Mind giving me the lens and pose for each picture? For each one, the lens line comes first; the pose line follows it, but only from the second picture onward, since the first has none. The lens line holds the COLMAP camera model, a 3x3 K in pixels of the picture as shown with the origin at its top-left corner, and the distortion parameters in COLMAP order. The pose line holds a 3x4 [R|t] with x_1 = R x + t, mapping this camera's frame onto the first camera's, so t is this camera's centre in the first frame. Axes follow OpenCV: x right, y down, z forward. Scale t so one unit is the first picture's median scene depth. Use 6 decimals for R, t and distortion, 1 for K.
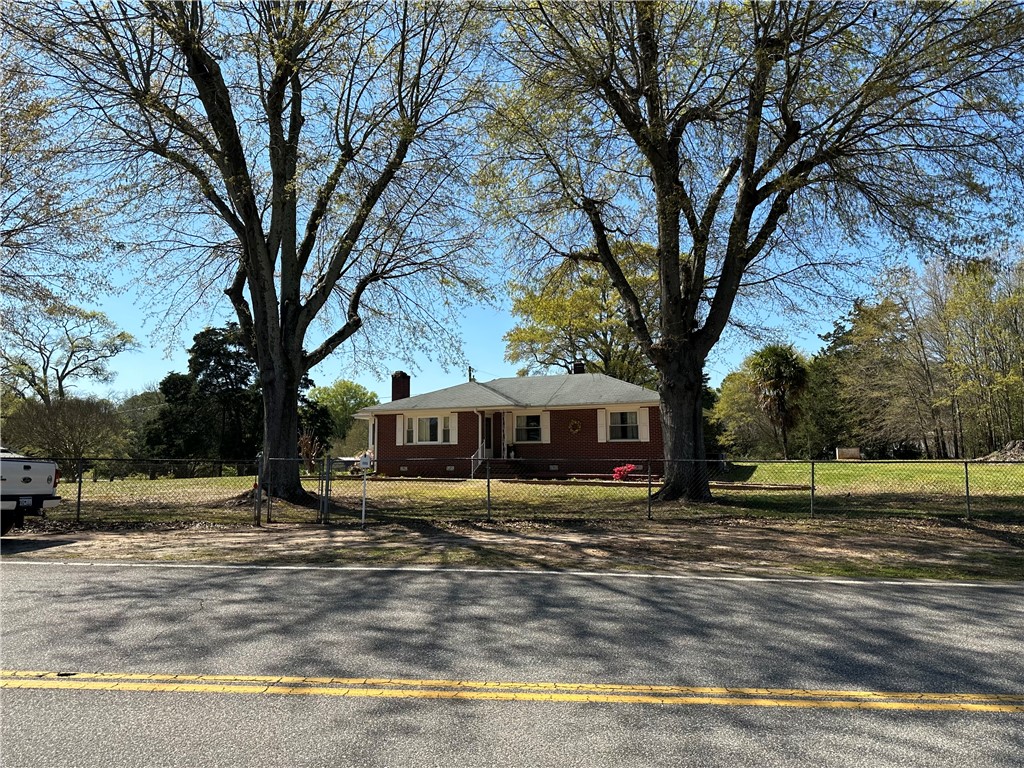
lens RADIAL K [[722.2, 0, 512.4], [0, 722.2, 390.1], [0, 0, 1]] dist [0.062937, -0.075182]
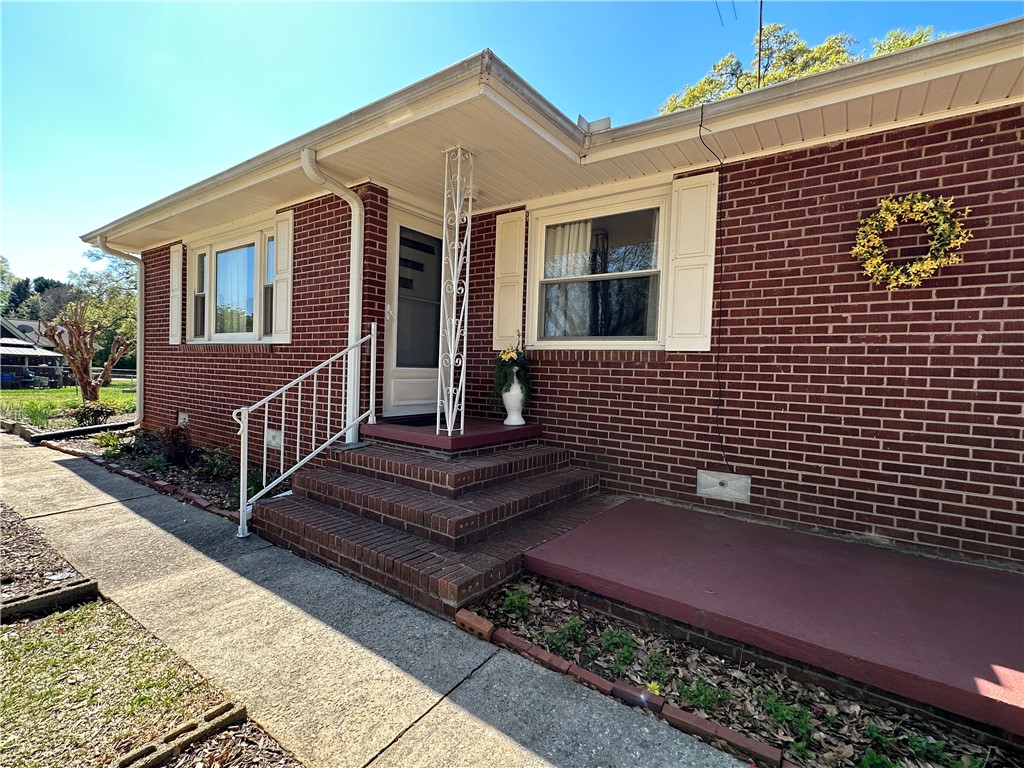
lens RADIAL K [[483.4, 0, 508.0], [0, 483.4, 383.7], [0, 0, 1]] dist [-0.000545, 0.000177]
pose [[0.976045, 0.046191, -0.212609, 0.027977], [-0.019848, 0.992032, 0.124409, 0.066514], [0.216662, -0.117209, 0.969185, 0.855879]]
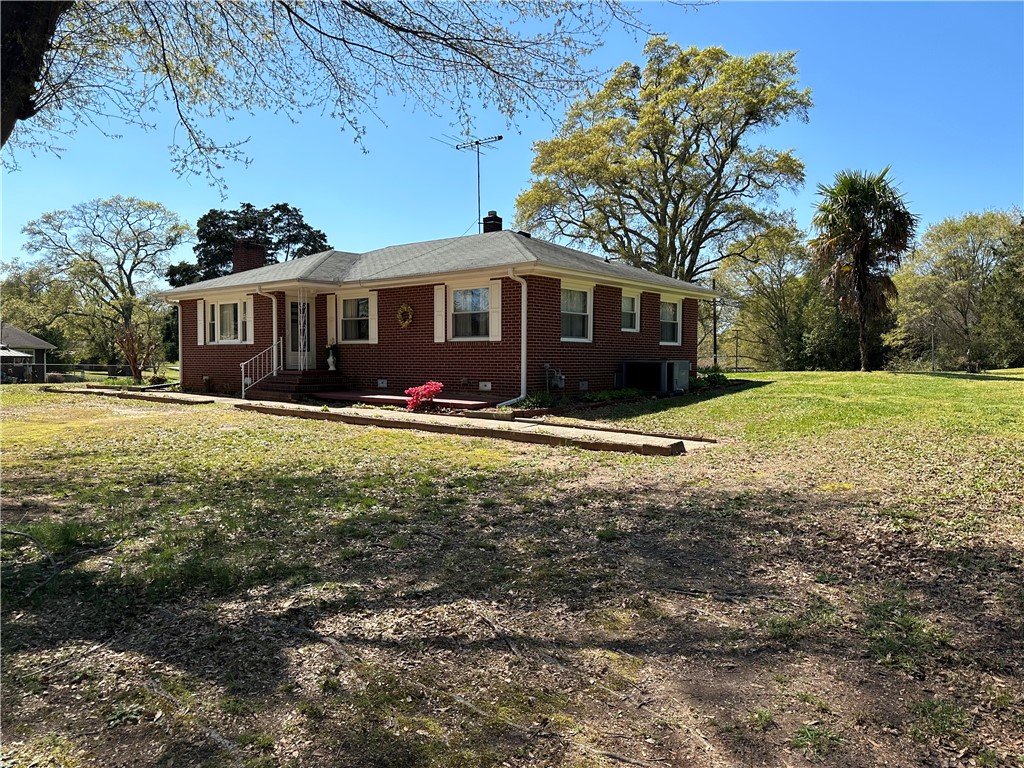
lens RADIAL K [[722.2, 0, 511.4], [0, 722.2, 382.8], [0, 0, 1]] dist [0.062937, -0.075182]
pose [[0.962176, 0.018259, -0.271816, 0.323995], [0.016658, 0.991941, 0.125601, 0.030923], [0.271919, -0.125379, 0.954118, 0.432324]]
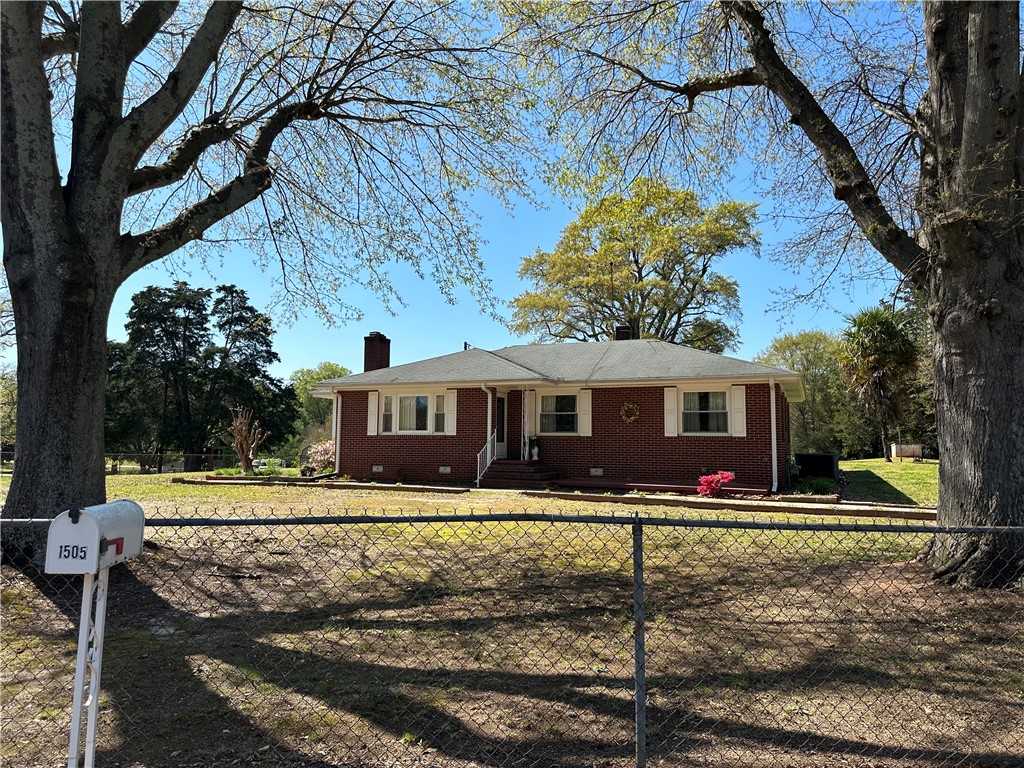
lens RADIAL K [[722.2, 0, 513.7], [0, 722.2, 378.2], [0, 0, 1]] dist [0.062937, -0.075182]
pose [[0.999687, 0.018366, 0.016995, -0.033897], [-0.018366, 0.999831, -0.000142, 0.019802], [-0.016995, -0.000170, 0.999856, 0.311426]]
